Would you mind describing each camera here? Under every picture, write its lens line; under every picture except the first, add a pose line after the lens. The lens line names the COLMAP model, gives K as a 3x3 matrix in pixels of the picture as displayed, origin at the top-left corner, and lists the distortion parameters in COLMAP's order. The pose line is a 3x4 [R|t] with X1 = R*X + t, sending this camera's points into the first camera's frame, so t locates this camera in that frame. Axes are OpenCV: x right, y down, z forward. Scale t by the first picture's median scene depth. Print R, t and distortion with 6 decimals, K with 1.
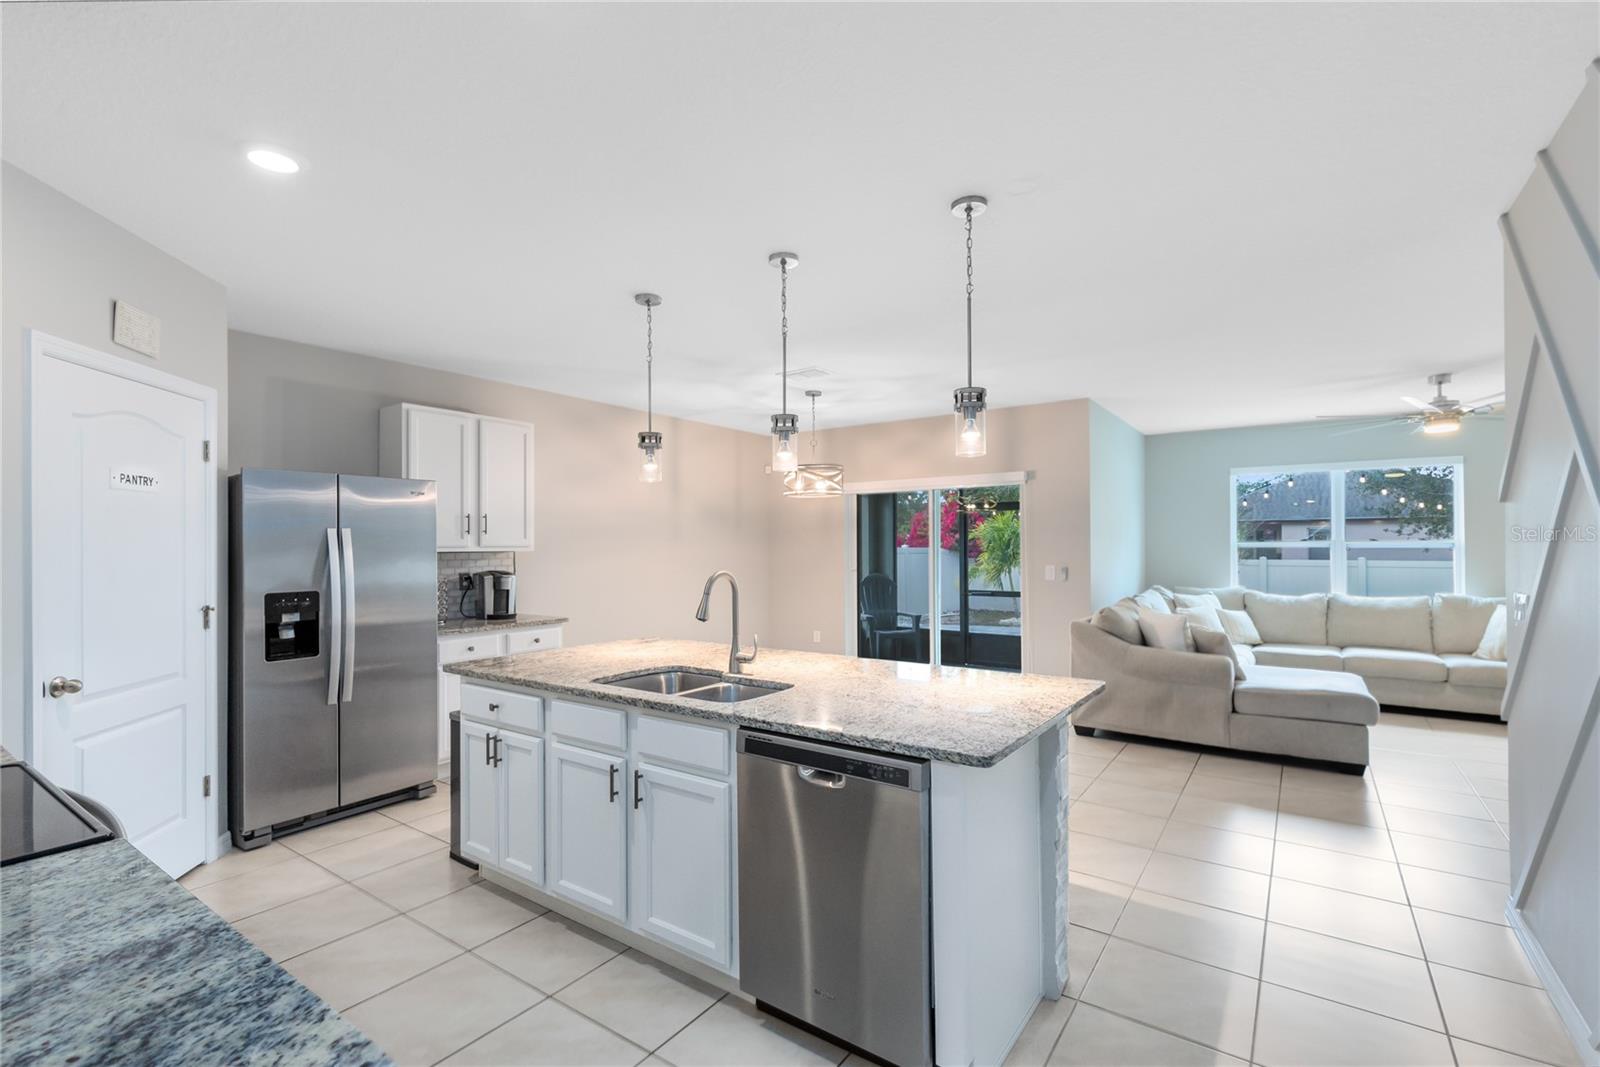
lens RADIAL K [[723.7, 0, 796.9], [0, 723.7, 541.1], [0, 0, 1]] dist [0.004203, 0.000186]
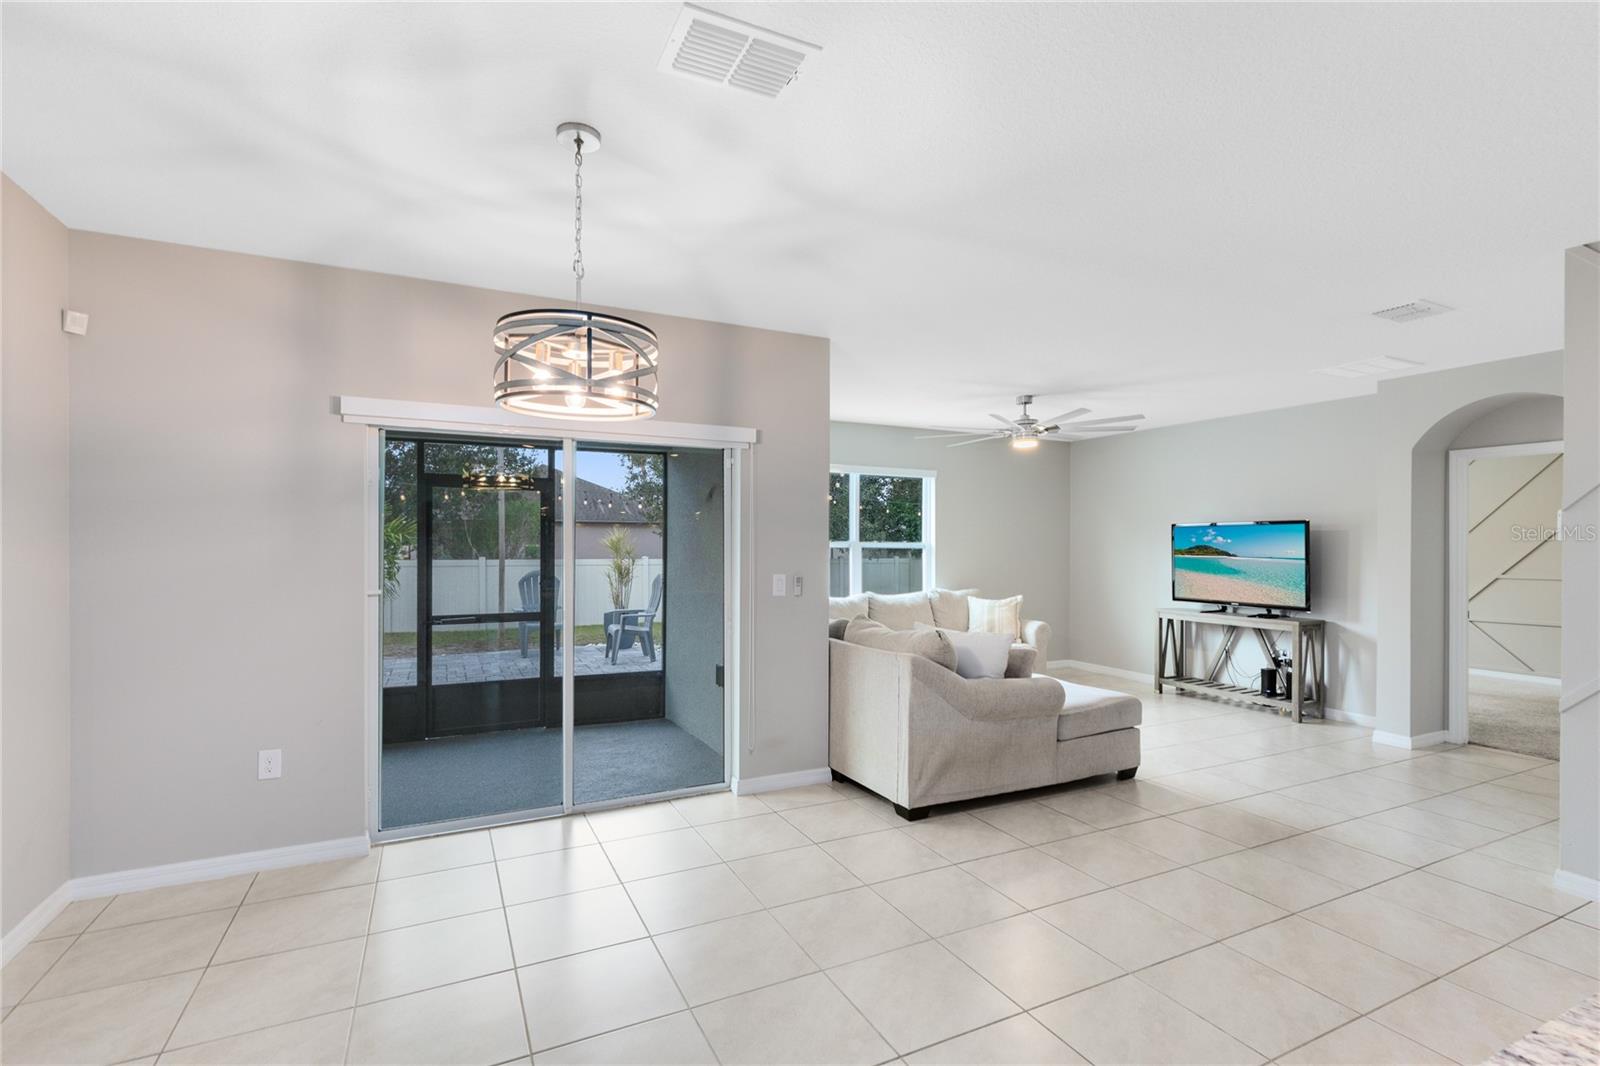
lens RADIAL K [[723.7, 0, 802.7], [0, 723.7, 544.2], [0, 0, 1]] dist [0.004203, 0.000186]
pose [[0.474174, 0.009840, 0.880376, -0.227928], [-0.015501, 0.999876, -0.002827, 0.008183], [-0.880295, -0.012306, 0.474268, 0.663491]]
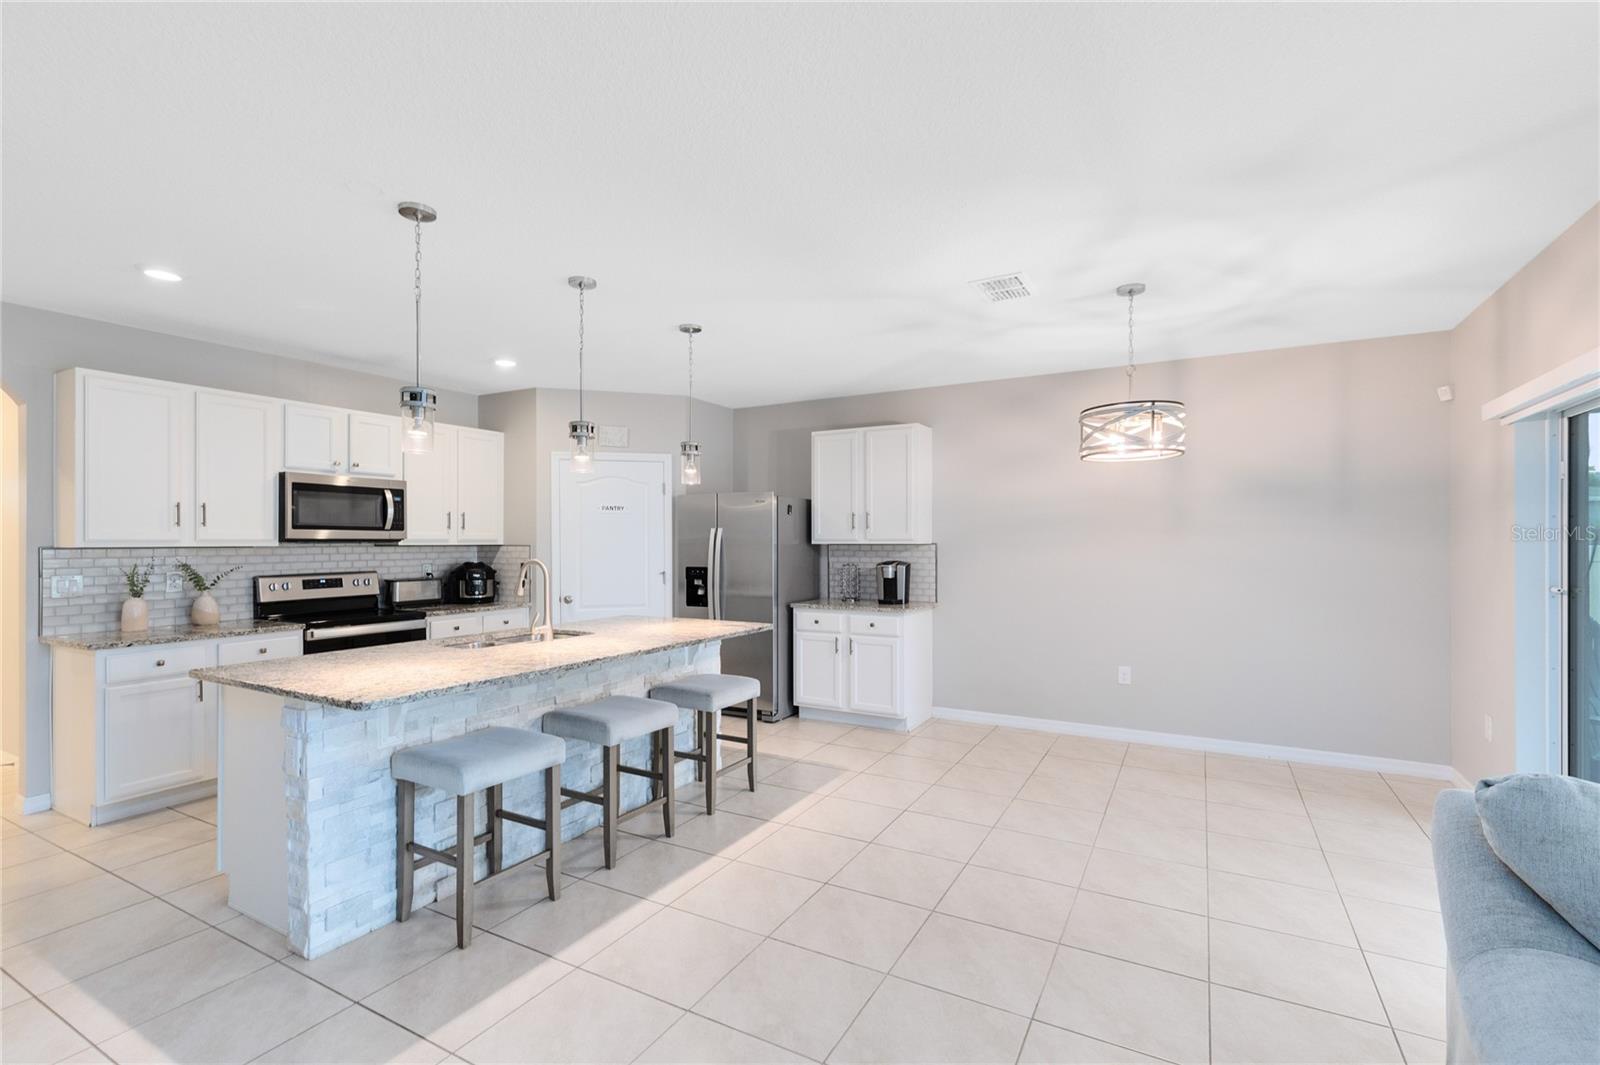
lens RADIAL K [[723.7, 0, 803.3], [0, 723.7, 539.8], [0, 0, 1]] dist [0.004203, 0.000186]
pose [[0.119194, 0.001169, -0.992870, 0.563783], [0.009847, 0.999949, 0.002359, 0.003248], [0.992822, -0.010058, 0.119177, 0.600010]]
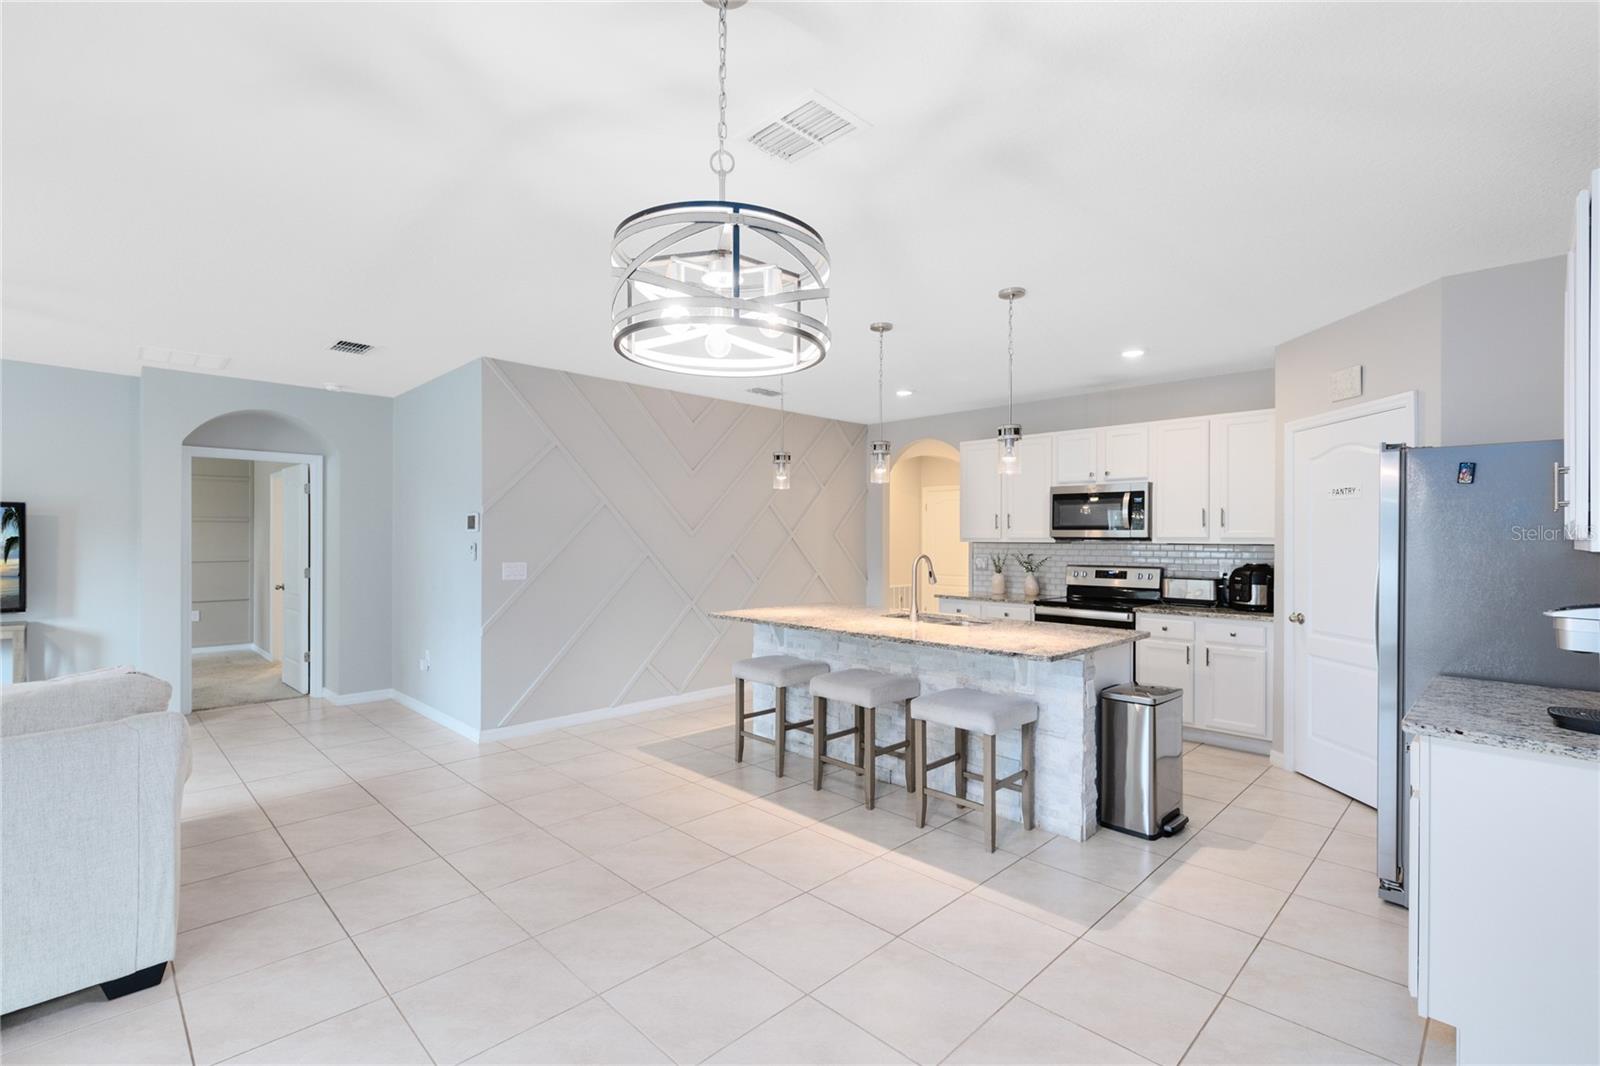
lens RADIAL K [[723.7, 0, 800.7], [0, 723.7, 539.1], [0, 0, 1]] dist [0.004203, 0.000186]
pose [[-0.986779, 0.000462, 0.162073, -0.043689], [-0.000752, 0.999972, -0.007428, 0.008932], [-0.162072, -0.007451, -0.986751, 1.176801]]
